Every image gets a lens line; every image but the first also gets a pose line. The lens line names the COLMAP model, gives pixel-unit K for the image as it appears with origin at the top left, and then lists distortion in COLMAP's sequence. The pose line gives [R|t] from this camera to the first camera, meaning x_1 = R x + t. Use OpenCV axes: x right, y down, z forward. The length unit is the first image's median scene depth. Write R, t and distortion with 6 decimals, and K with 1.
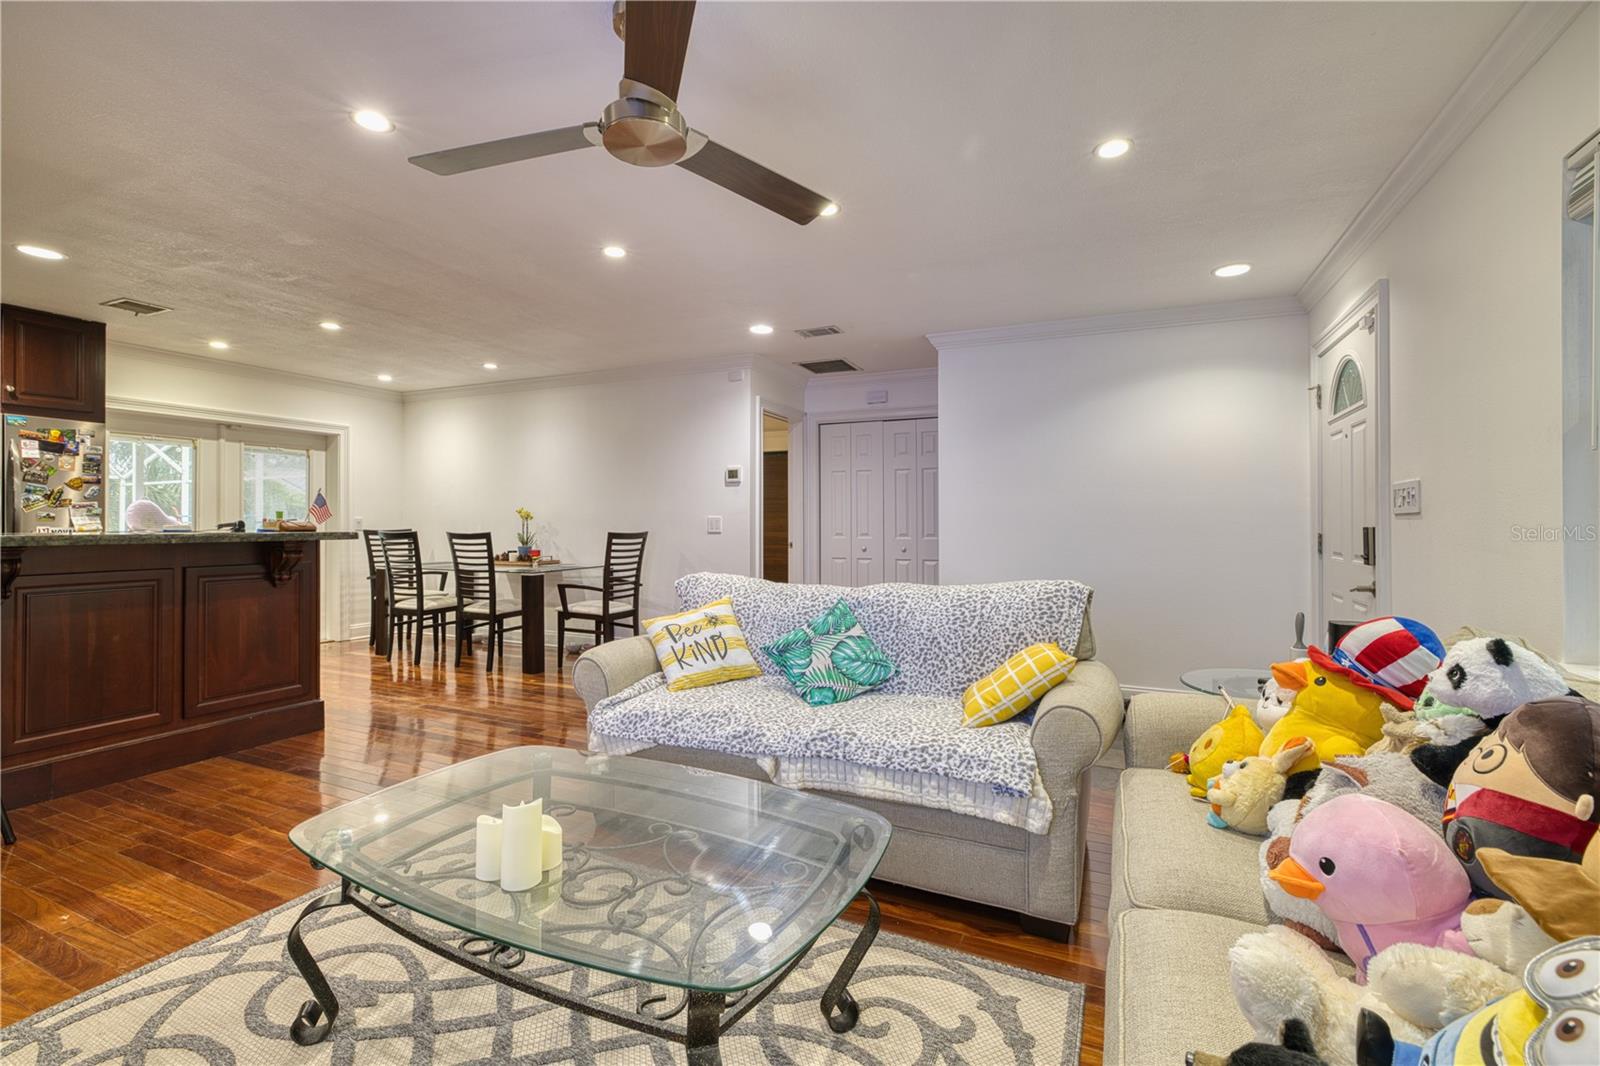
lens RADIAL K [[690.5, 0, 797.1], [0, 690.5, 521.2], [0, 0, 1]] dist [0.000527, 0.000432]
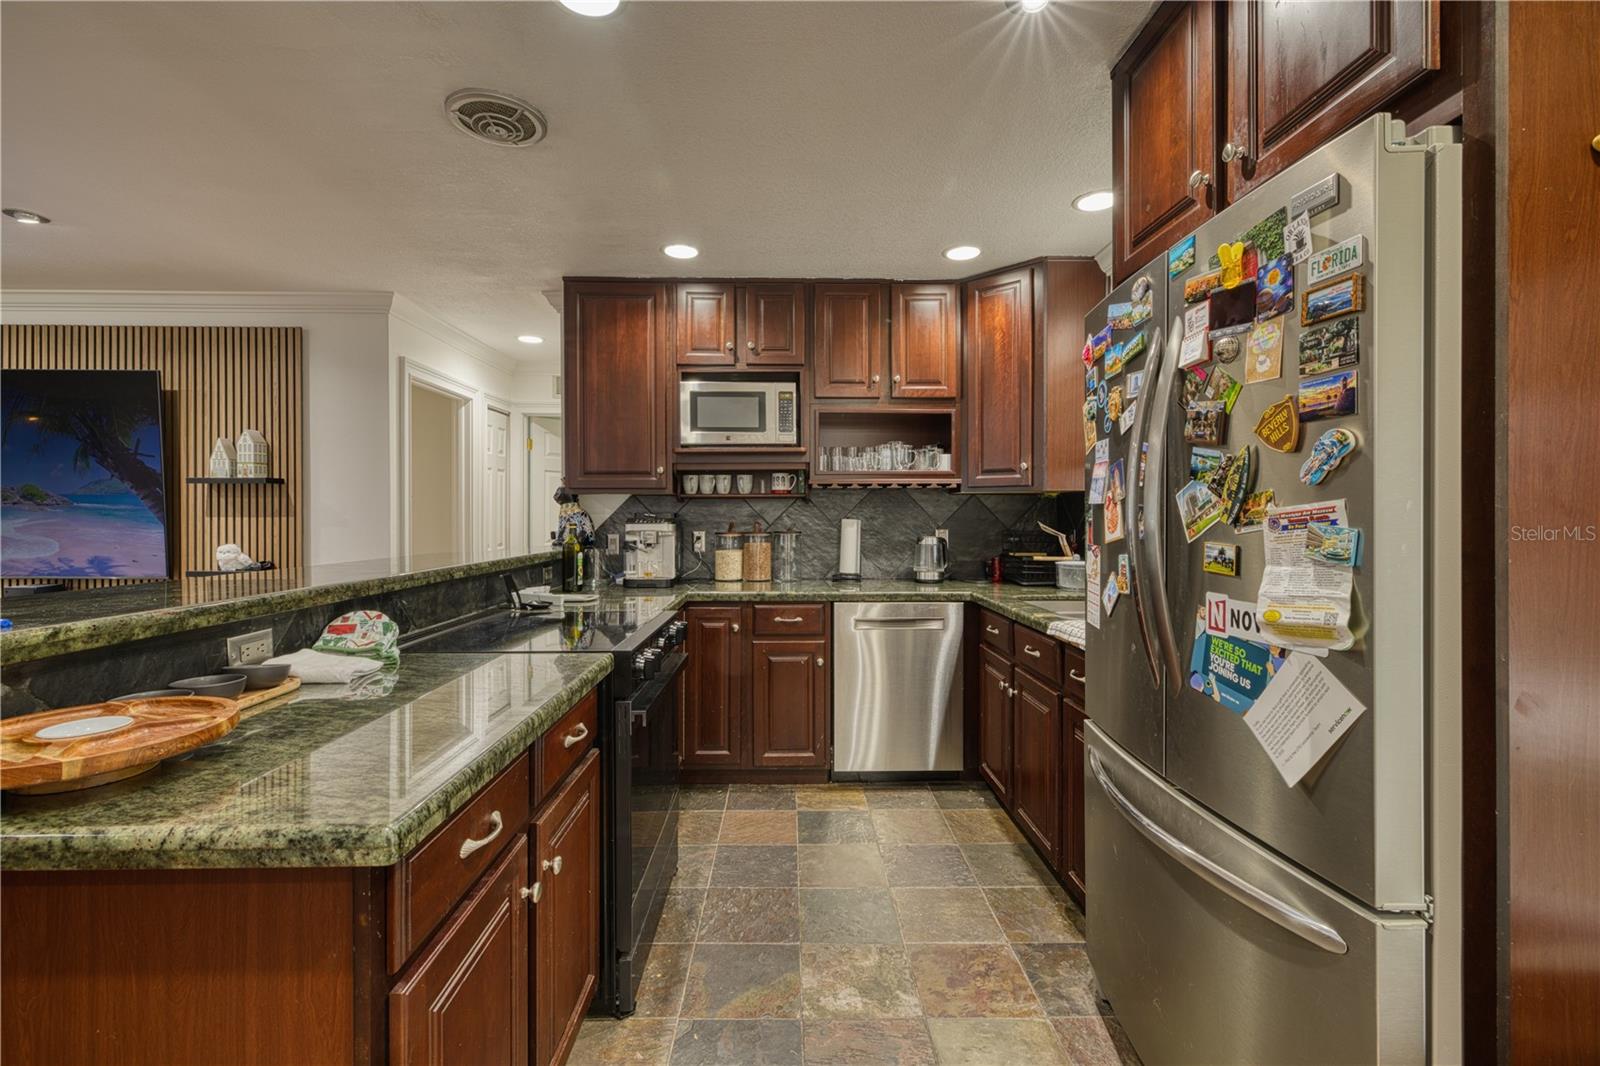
lens RADIAL K [[690.5, 0, 797.1], [0, 690.5, 521.2], [0, 0, 1]] dist [0.000527, 0.000432]
pose [[-0.900054, 0.001452, -0.435777, -0.815514], [0.000538, 0.999997, 0.002220, -0.023118], [0.435779, 0.001764, -0.900052, 1.190478]]
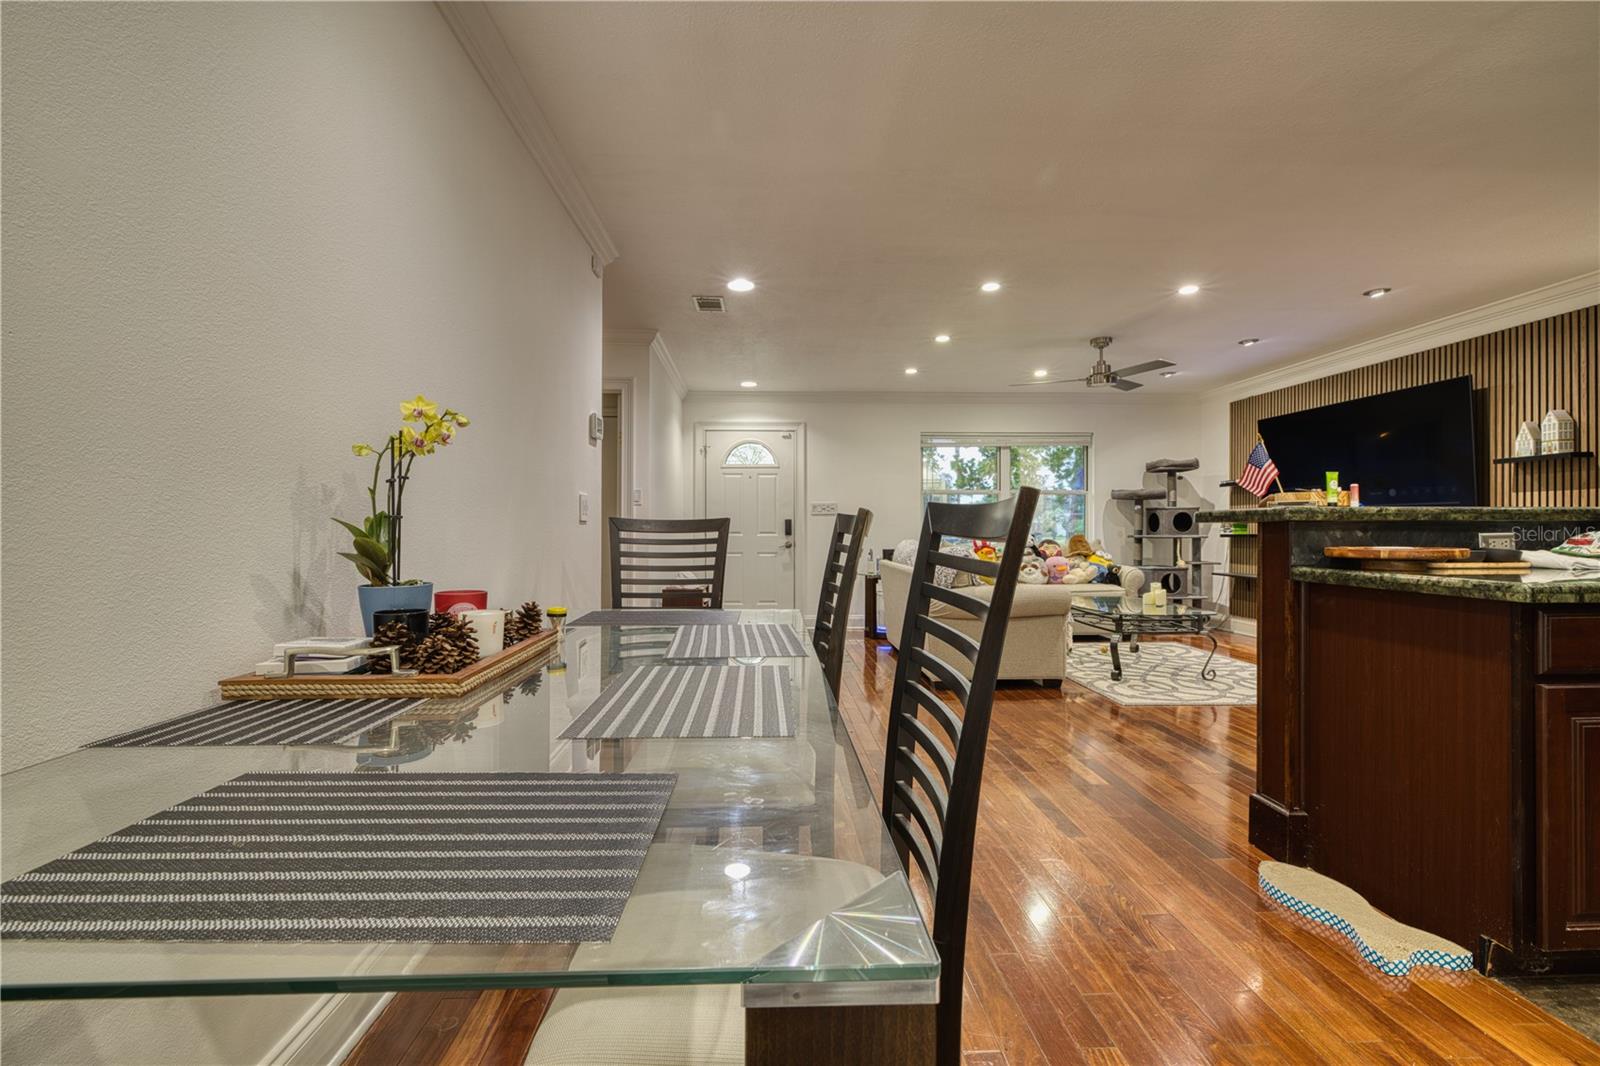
lens RADIAL K [[692.3, 0, 798.6], [0, 692.3, 526.5], [0, 0, 1]] dist [0.002377, 0.000694]
pose [[-0.463954, 0.002070, 0.885857, -0.938461], [-0.002104, 0.999992, -0.003439, 0.028947], [-0.885857, -0.003460, -0.463946, 1.471806]]
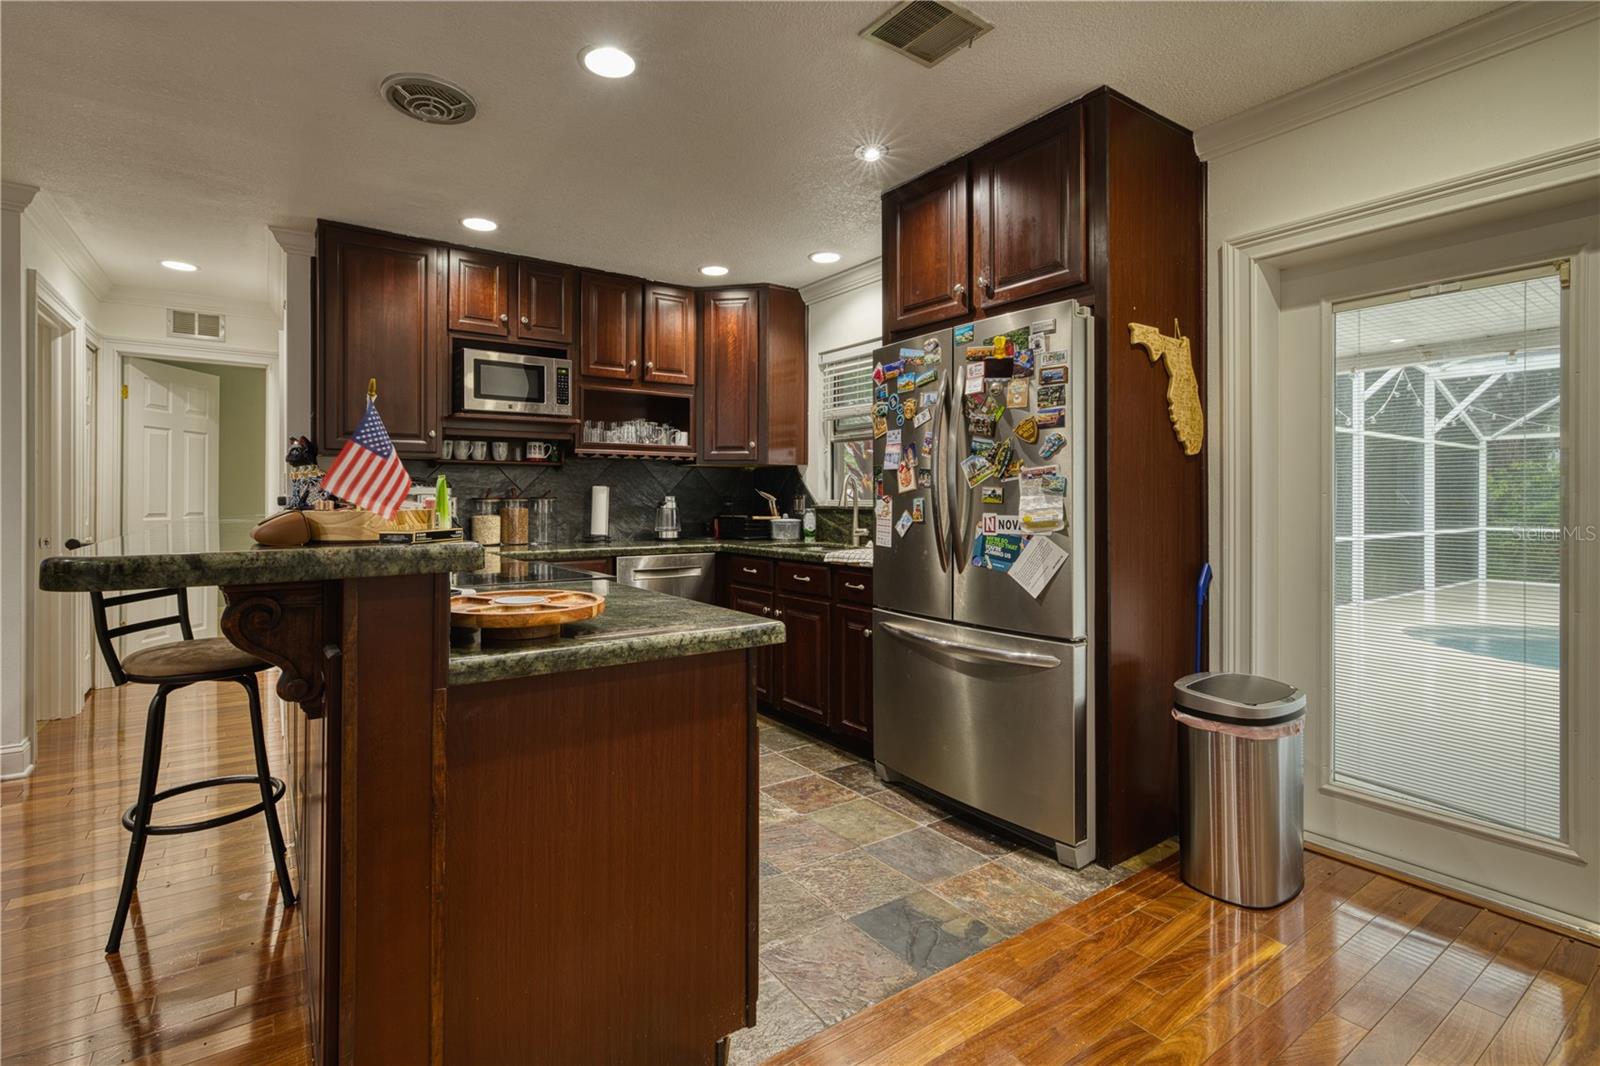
lens RADIAL K [[735.8, 0, 754.4], [0, 735.8, 499.6], [0, 0, 1]] dist [0.000325, 0.000167]
pose [[-0.526394, -0.001202, -0.850240, -0.490518], [0.001124, 0.999997, -0.002110, -0.002345], [0.850240, -0.002066, -0.526391, 1.159485]]
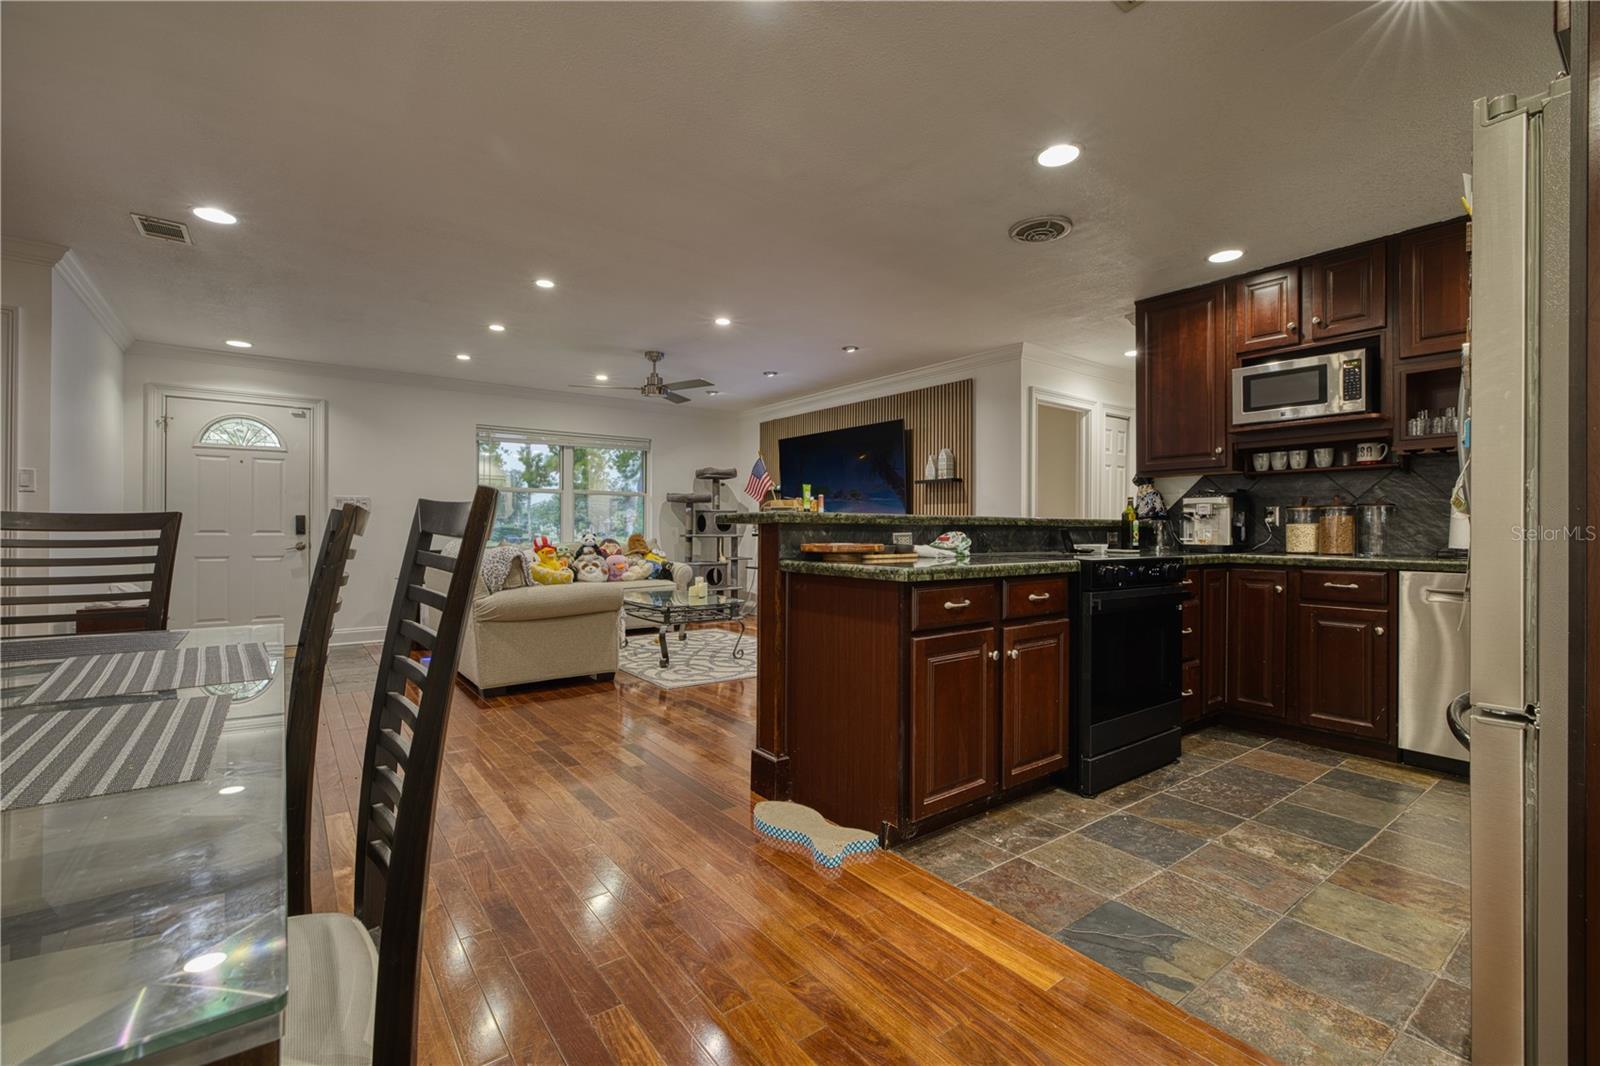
lens RADIAL K [[686.3, 0, 798.1], [0, 686.3, 528.7], [0, 0, 1]] dist [-0.000573, 0.000565]
pose [[-0.882381, -0.004984, 0.470510, -0.962399], [-0.006846, 0.999974, -0.002247, 0.028957], [-0.470486, -0.005203, -0.882392, 1.456532]]
